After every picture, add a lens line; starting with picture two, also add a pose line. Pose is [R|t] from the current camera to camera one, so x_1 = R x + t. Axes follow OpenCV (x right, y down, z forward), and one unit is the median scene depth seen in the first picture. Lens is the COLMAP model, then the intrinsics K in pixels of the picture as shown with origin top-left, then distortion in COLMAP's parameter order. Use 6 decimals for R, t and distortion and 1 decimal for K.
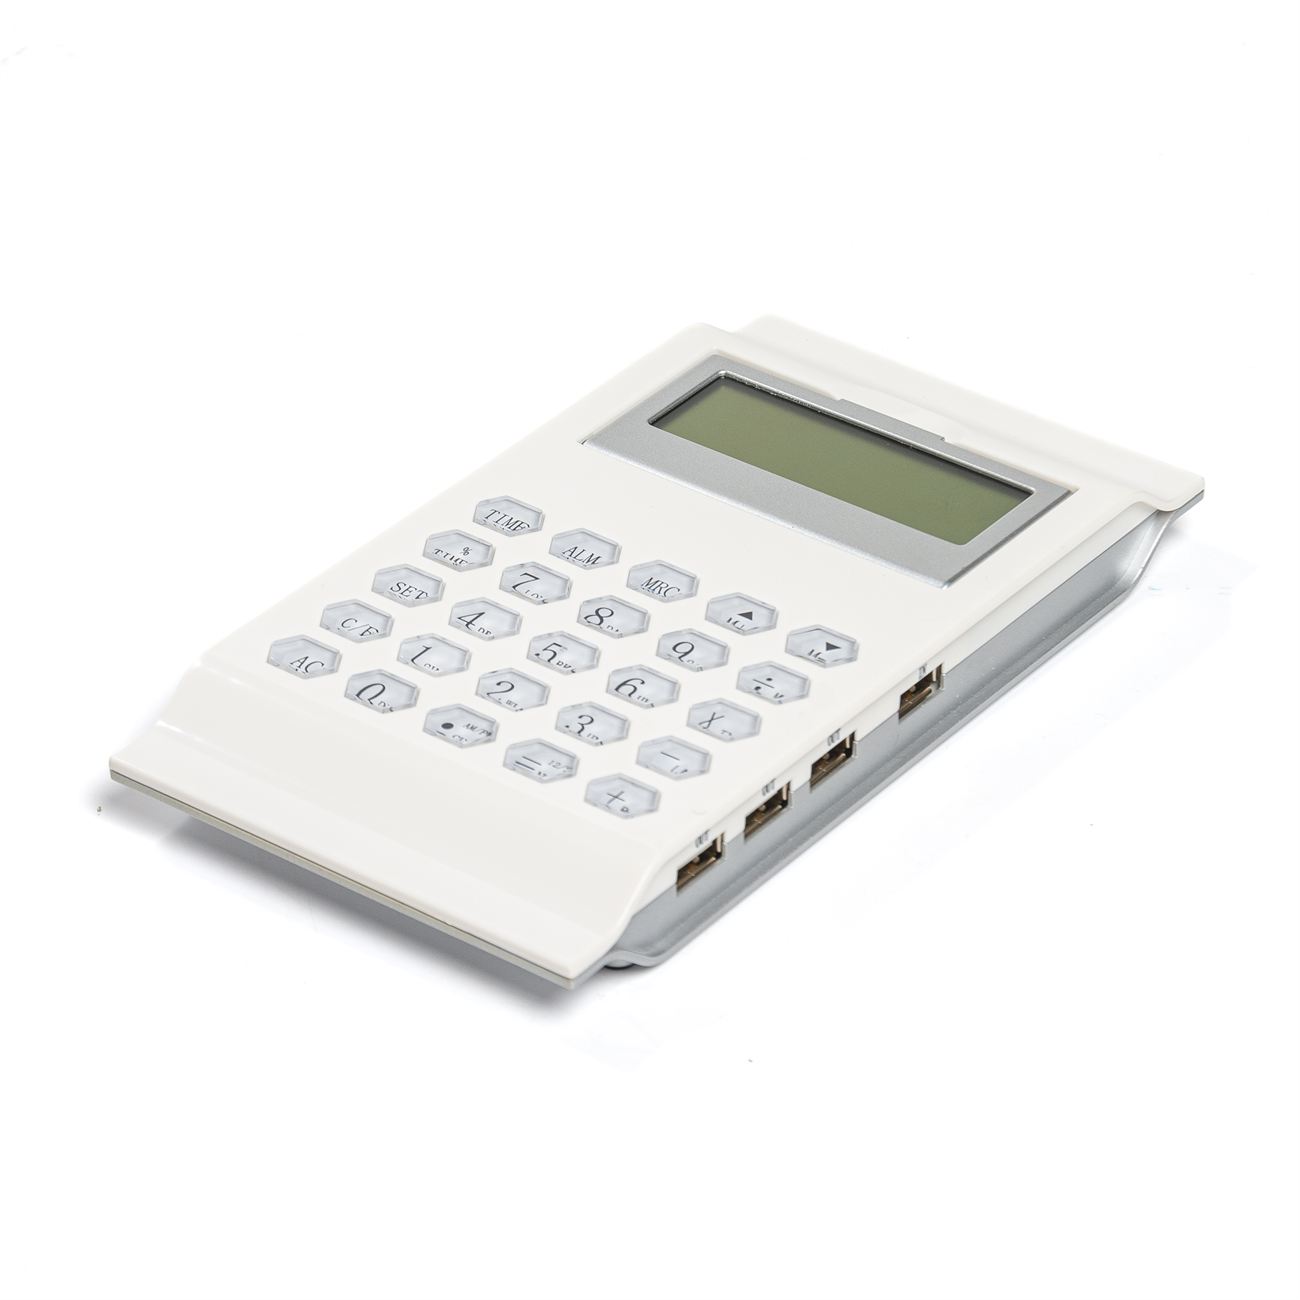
lens RADIAL K [[5765.5, 0, 650.0], [0, 5765.5, 650.0], [0, 0, 1]] dist [0.043943, -0.864479]
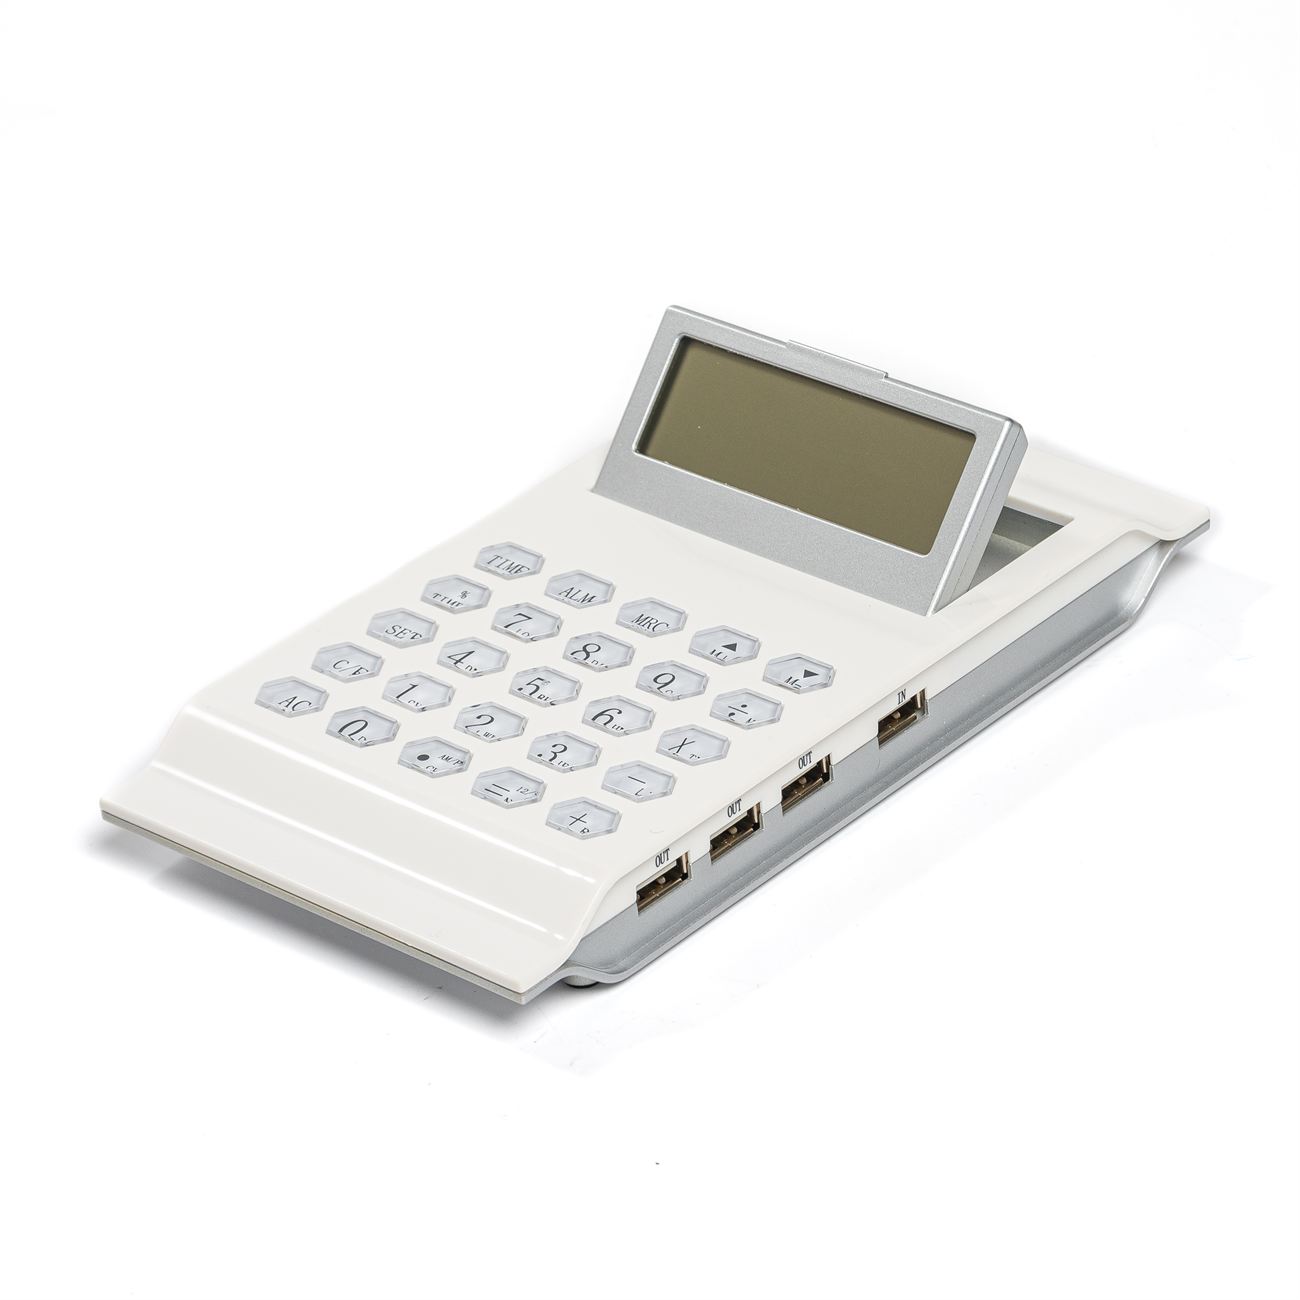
lens RADIAL K [[5765.5, 0, 650.0], [0, 5765.5, 650.0], [0, 0, 1]] dist [0.043943, -0.864479]
pose [[0.995171, -0.027499, -0.094224, 0.099461], [0.023767, 0.998897, -0.040504, 0.035714], [0.095234, 0.038069, 0.994727, -0.010883]]
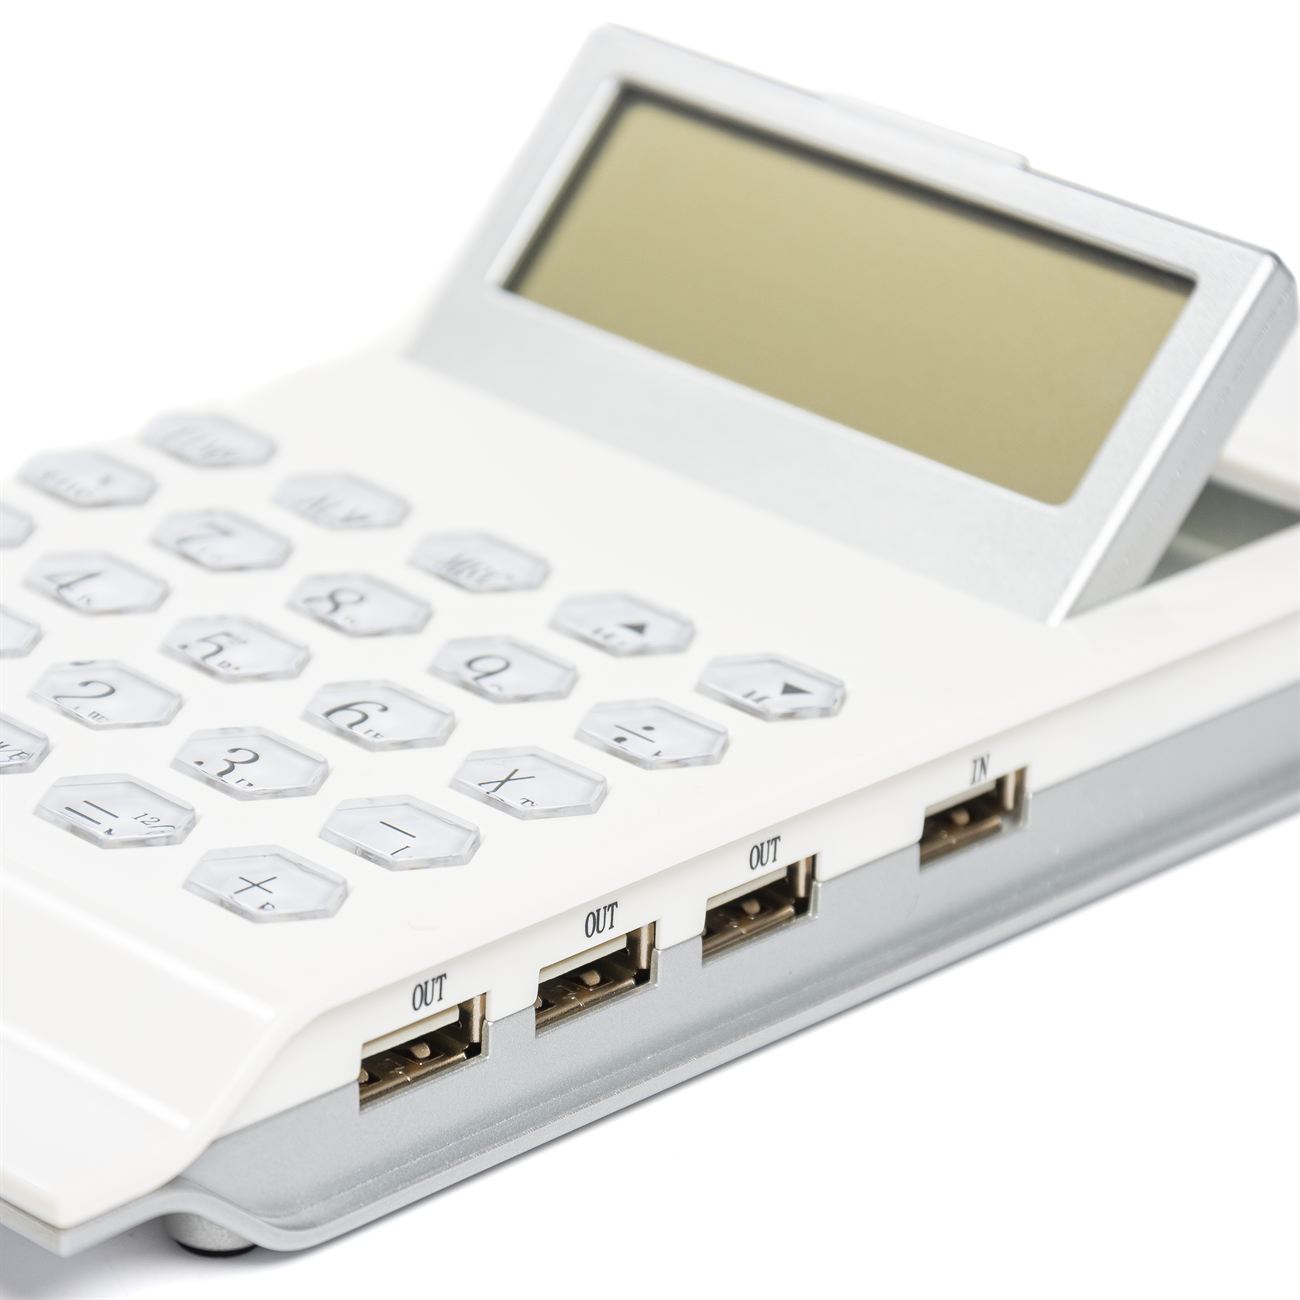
lens RADIAL K [[6002.0, 0, 650.0], [0, 6002.0, 650.0], [0, 0, 1]] dist [0.135129, 3.589040]
pose [[0.992338, 0.094352, -0.079774, 0.059334], [-0.106004, 0.981834, -0.157369, 0.076067], [0.063477, 0.164619, 0.984313, 0.508172]]
